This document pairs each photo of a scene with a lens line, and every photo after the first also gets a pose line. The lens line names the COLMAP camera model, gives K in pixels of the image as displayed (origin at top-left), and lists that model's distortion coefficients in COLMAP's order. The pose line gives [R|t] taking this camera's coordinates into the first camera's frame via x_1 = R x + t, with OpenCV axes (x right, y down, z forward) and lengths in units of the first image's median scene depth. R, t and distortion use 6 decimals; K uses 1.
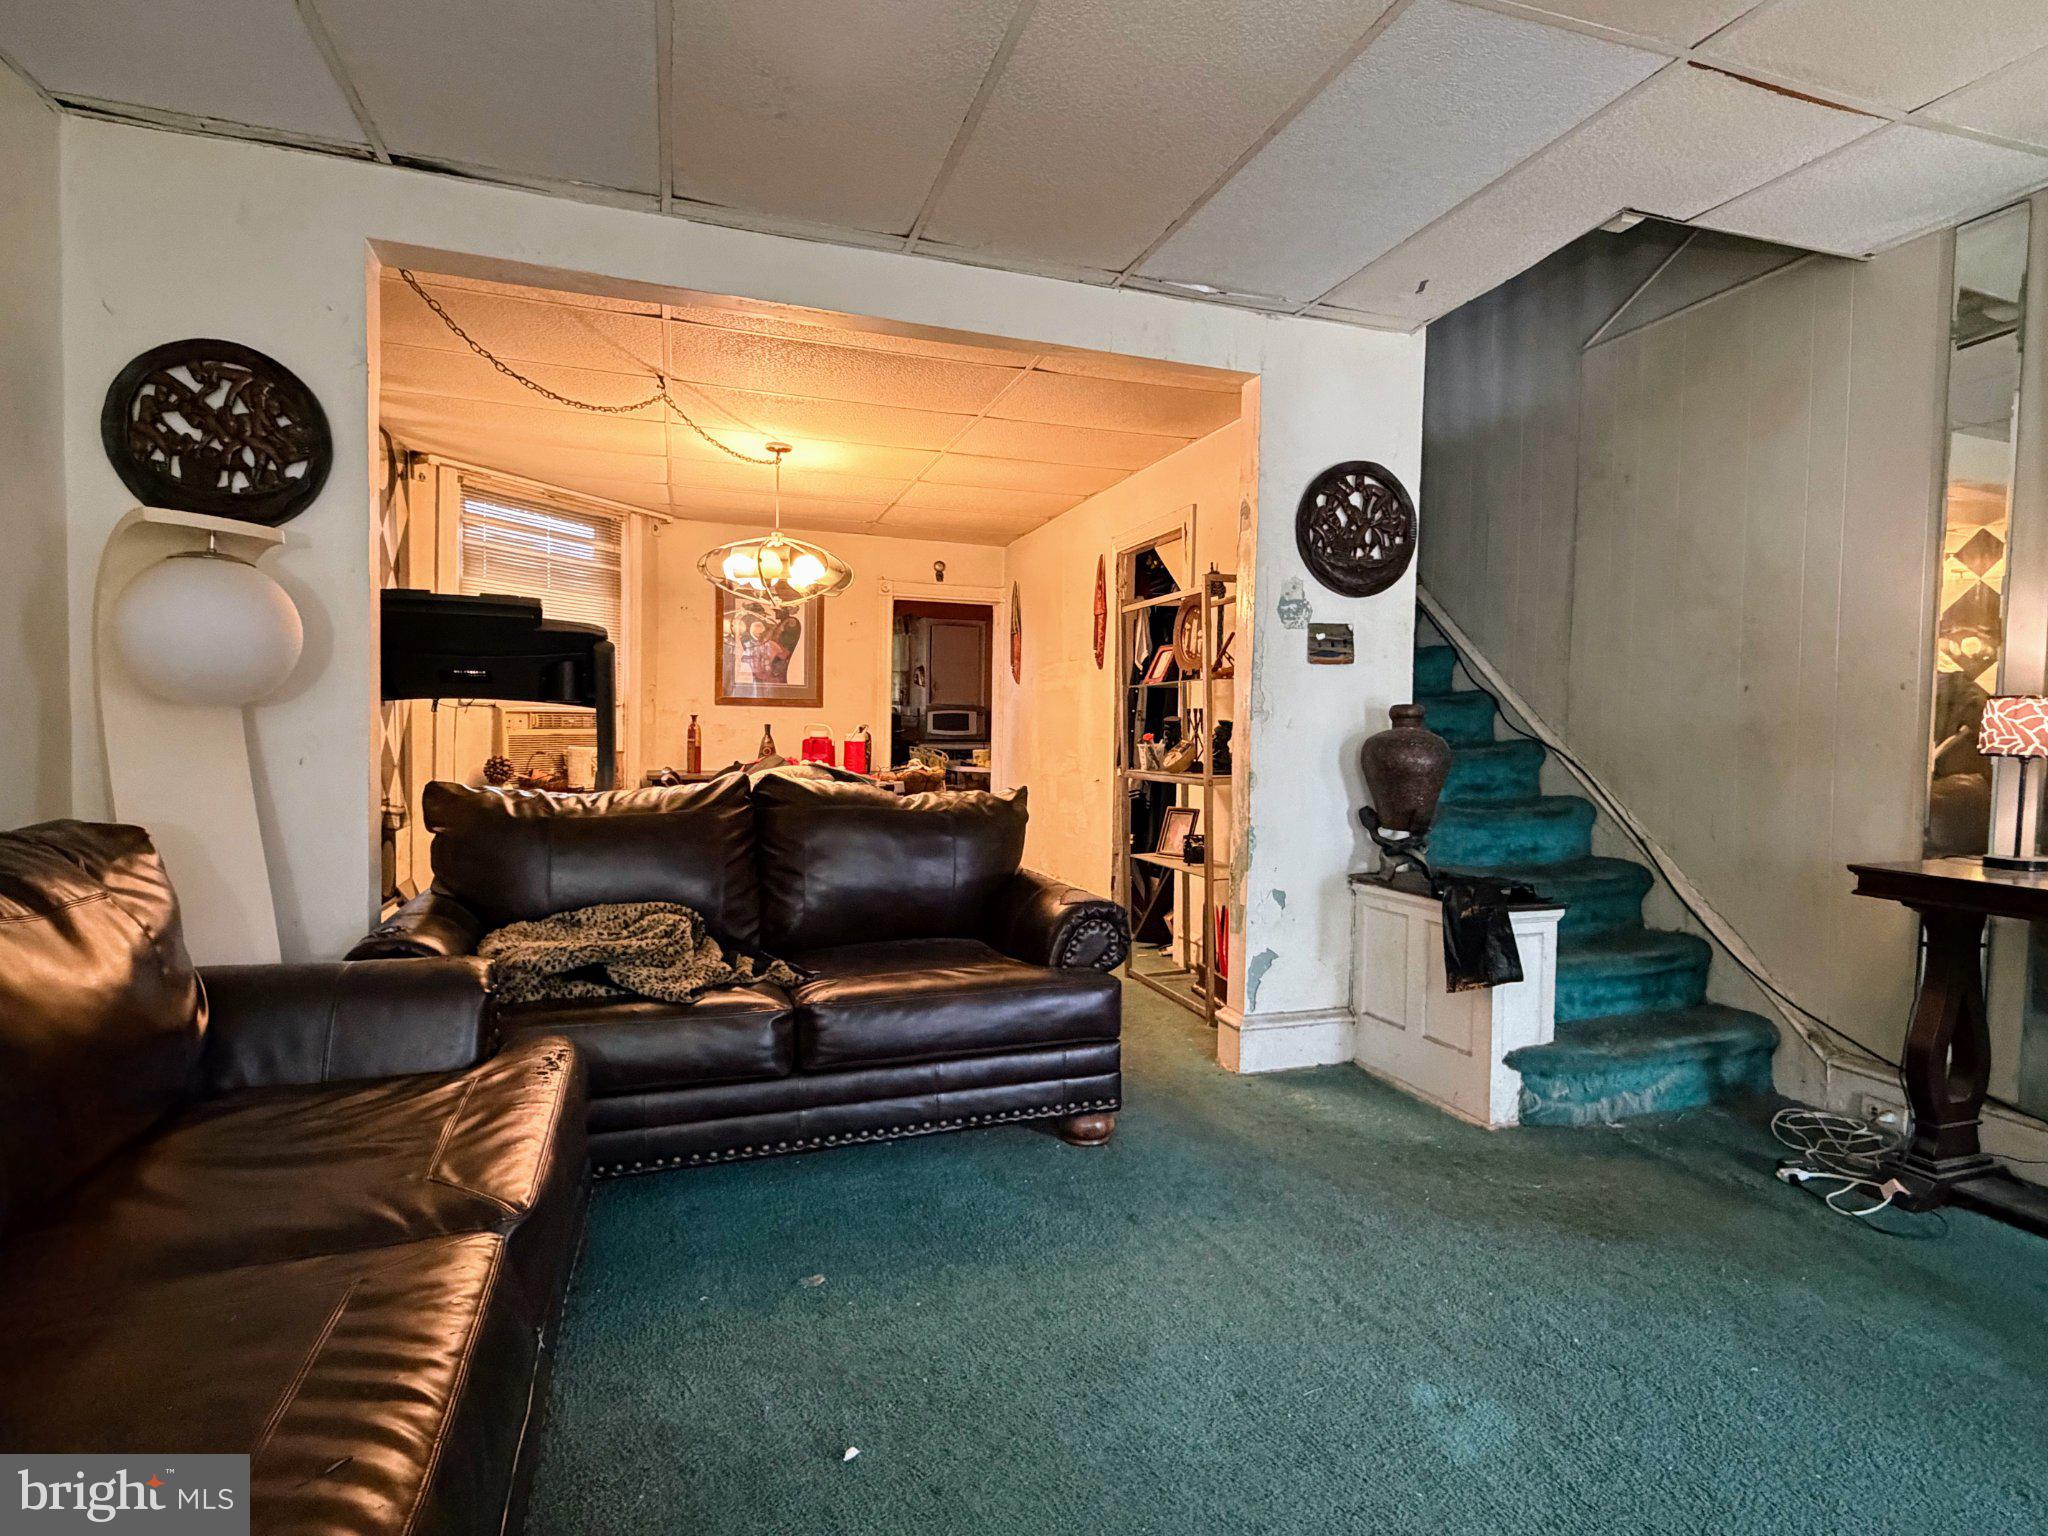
lens RADIAL K [[1024.9, 0, 1024.0], [0, 1024.9, 768.0], [0, 0, 1]] dist [0.001123, -0.000269]
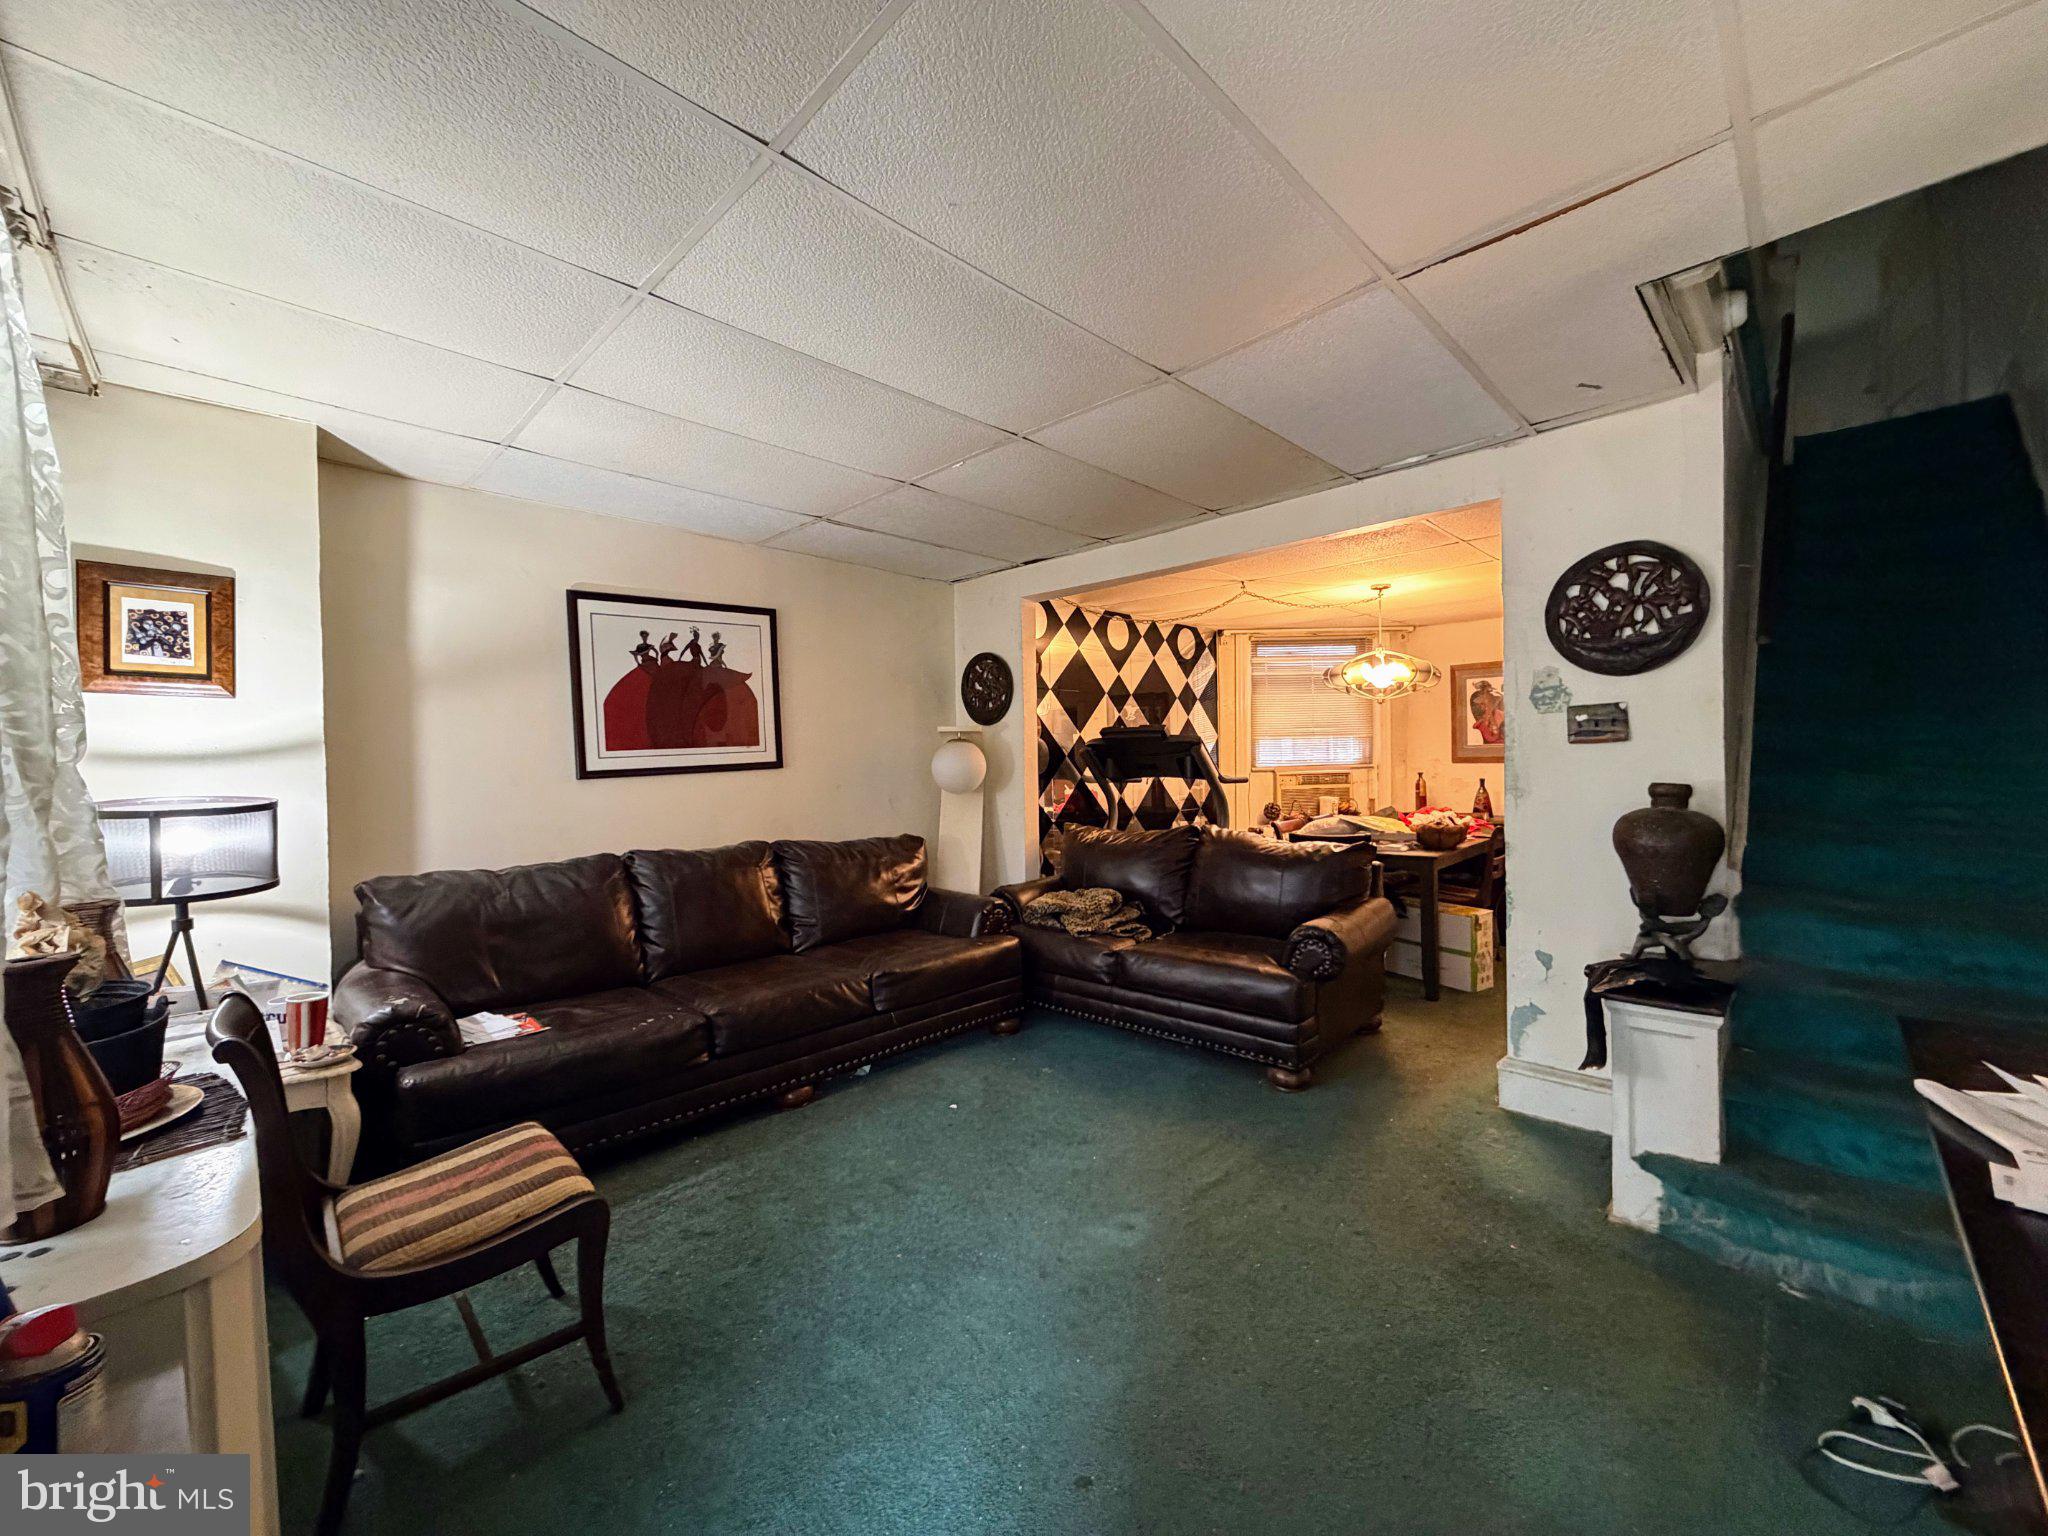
lens RADIAL K [[812.8, 0, 1024.0], [0, 812.8, 768.0], [0, 0, 1]] dist [-0.000250, -0.000324]
pose [[0.448041, -0.017201, -0.893847, 0.777516], [-0.011194, 0.999629, -0.024848, -0.049277], [0.893943, 0.021139, 0.447682, 0.112703]]
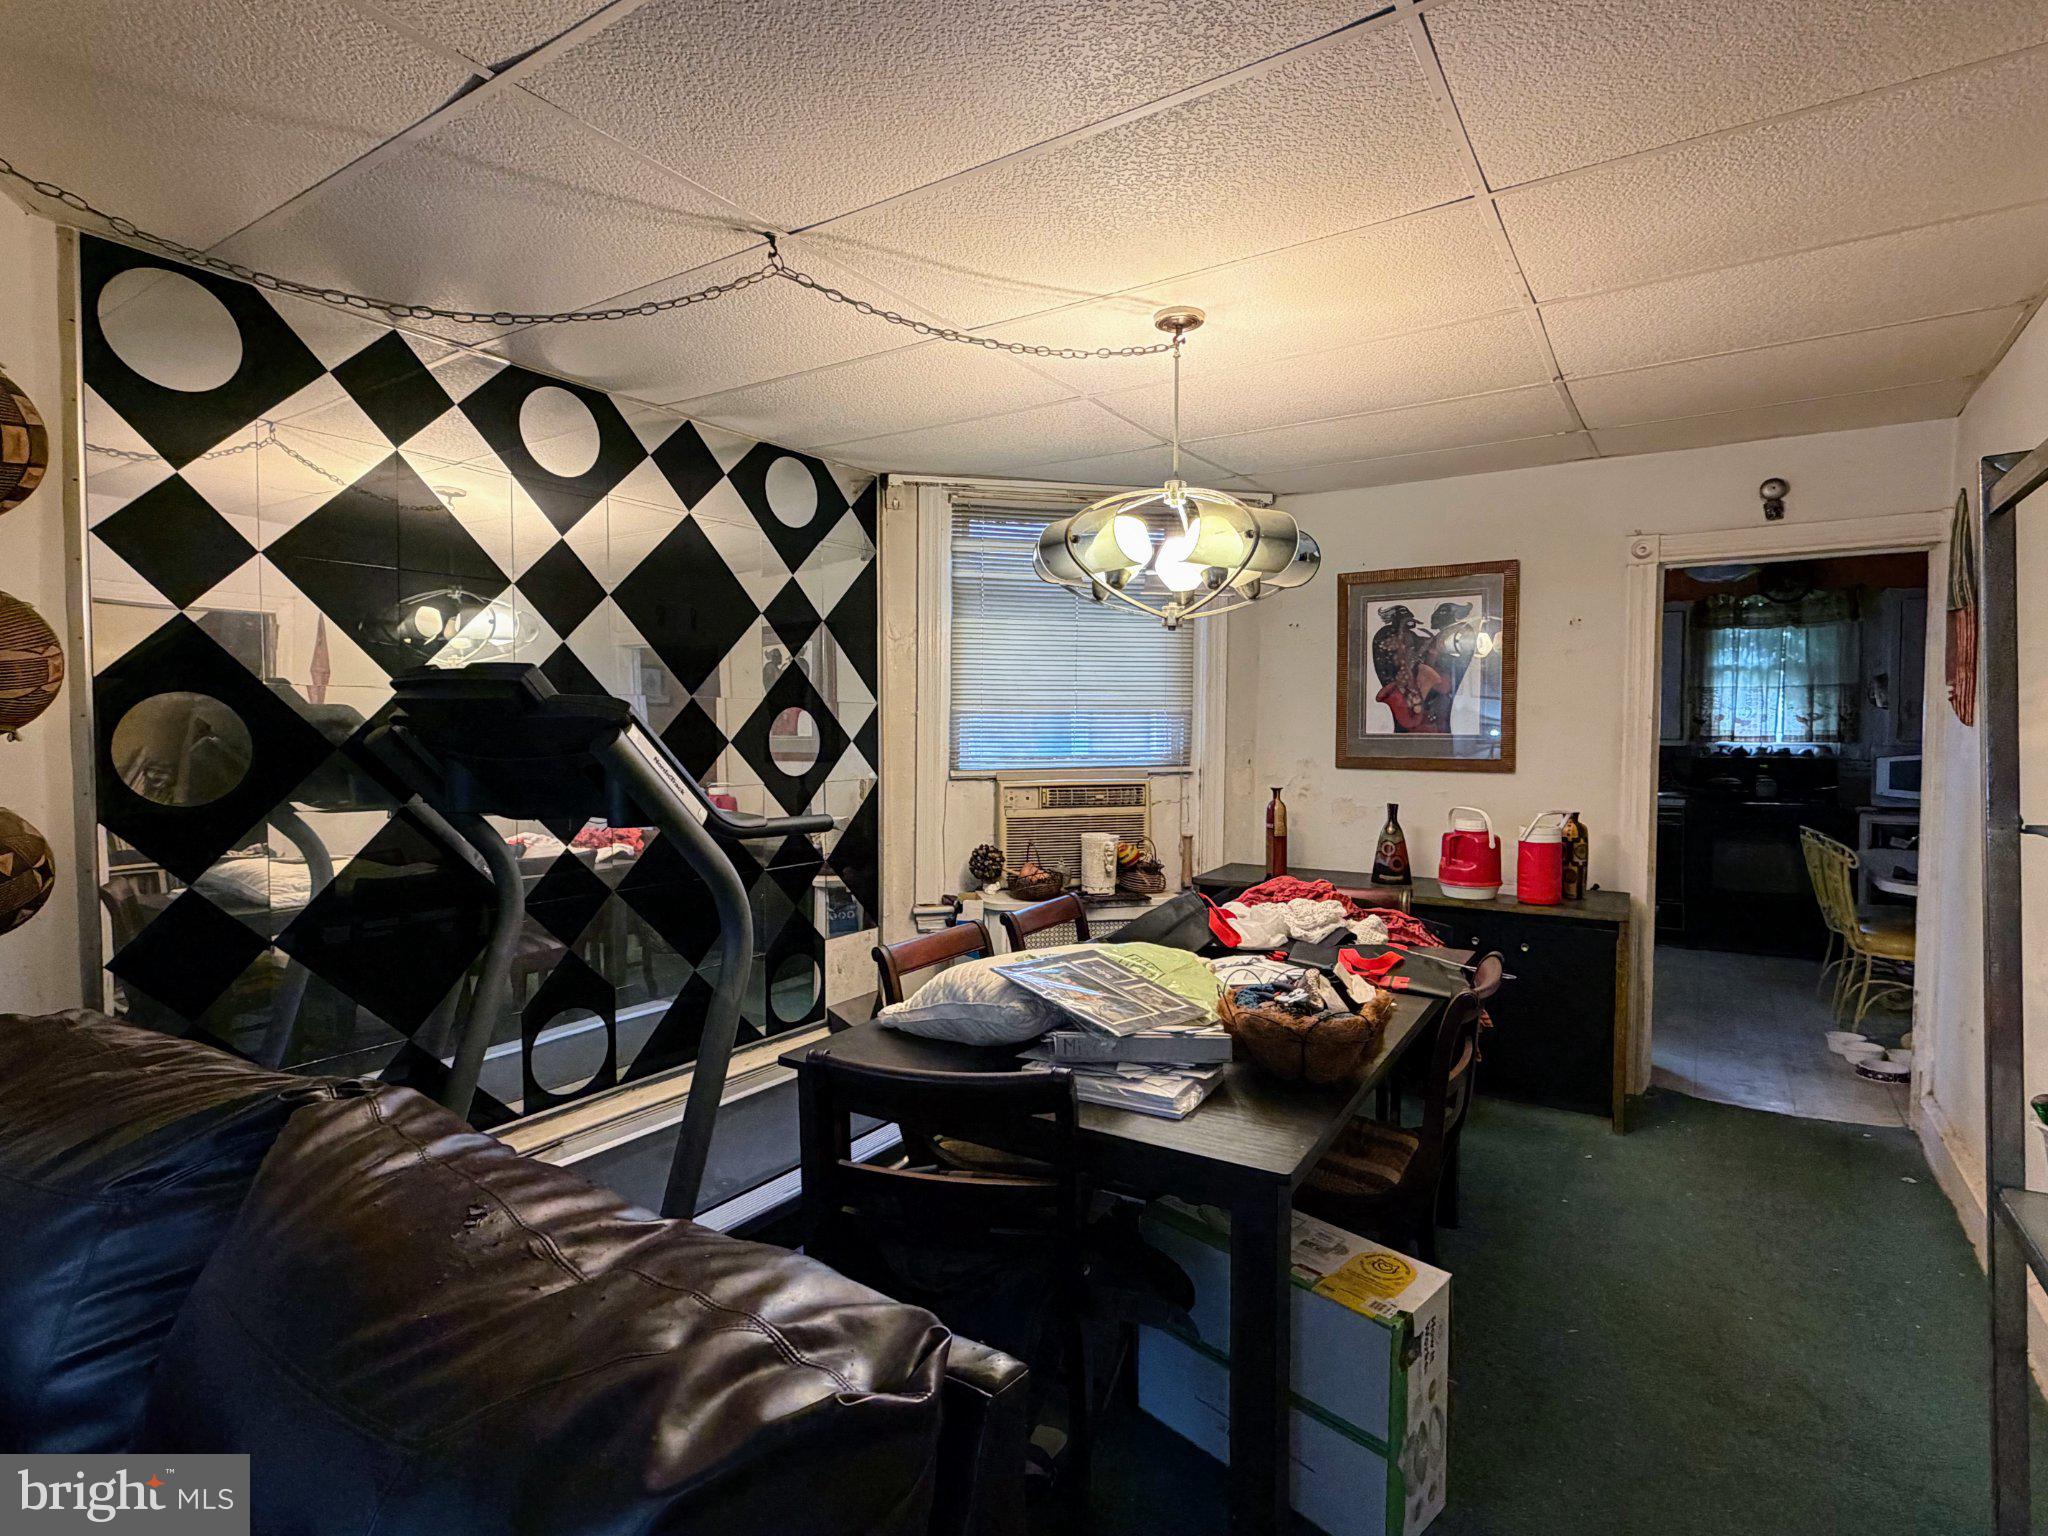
lens RADIAL K [[1024.9, 0, 1024.0], [0, 1024.9, 768.0], [0, 0, 1]] dist [0.001123, -0.000269]
pose [[0.612170, 0.012931, -0.790621, 0.197418], [-0.024187, 0.999705, -0.002378, -0.114742], [0.790356, 0.020579, 0.612302, 0.909455]]
